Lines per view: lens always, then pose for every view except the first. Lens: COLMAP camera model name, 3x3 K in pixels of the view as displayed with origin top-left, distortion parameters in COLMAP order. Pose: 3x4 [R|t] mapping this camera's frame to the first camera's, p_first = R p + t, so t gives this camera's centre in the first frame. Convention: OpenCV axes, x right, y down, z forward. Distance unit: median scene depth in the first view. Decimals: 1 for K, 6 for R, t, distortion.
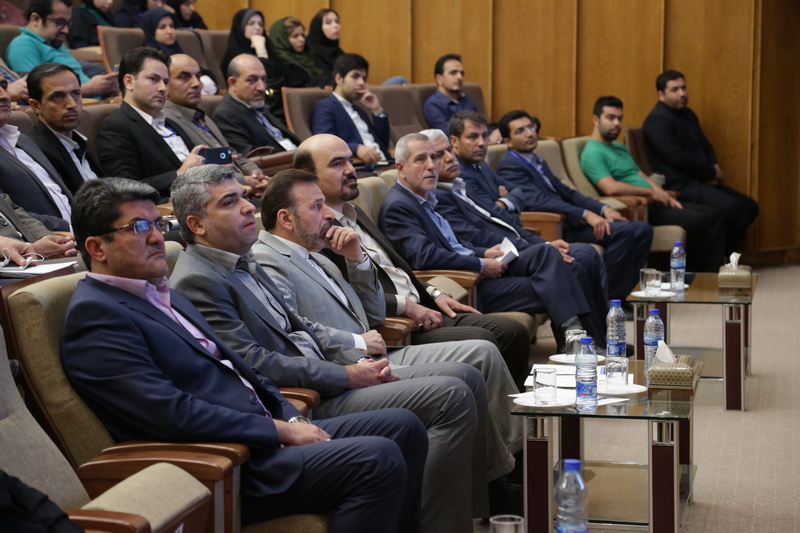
lens RADIAL K [[2197.6, 0, 400.0], [0, 2197.6, 266.5], [0, 0, 1]] dist [1.014985, -13.308985]
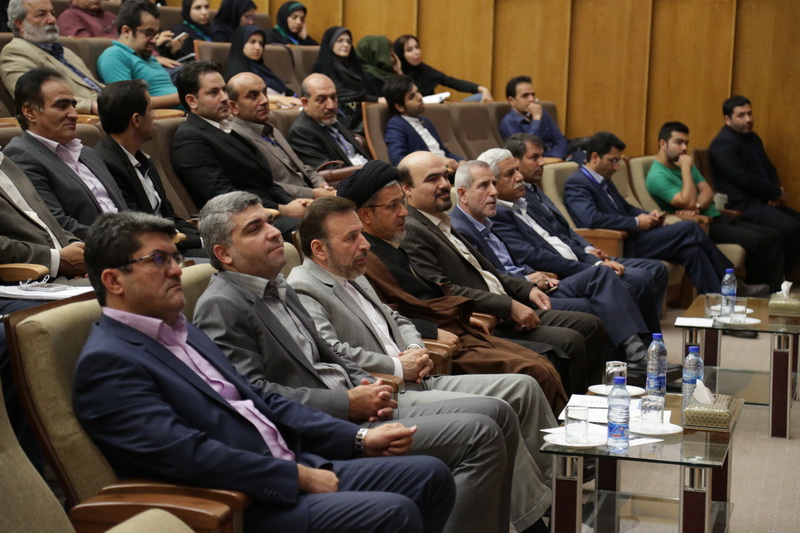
lens RADIAL K [[1880.0, 0, 400.0], [0, 1880.0, 266.5], [0, 0, 1]] dist [0.515333, -0.936327]
pose [[0.997330, 0.038214, -0.062229, 0.029108], [-0.037260, 0.999171, 0.016407, -0.021625], [0.062804, -0.014045, 0.997927, 0.119340]]
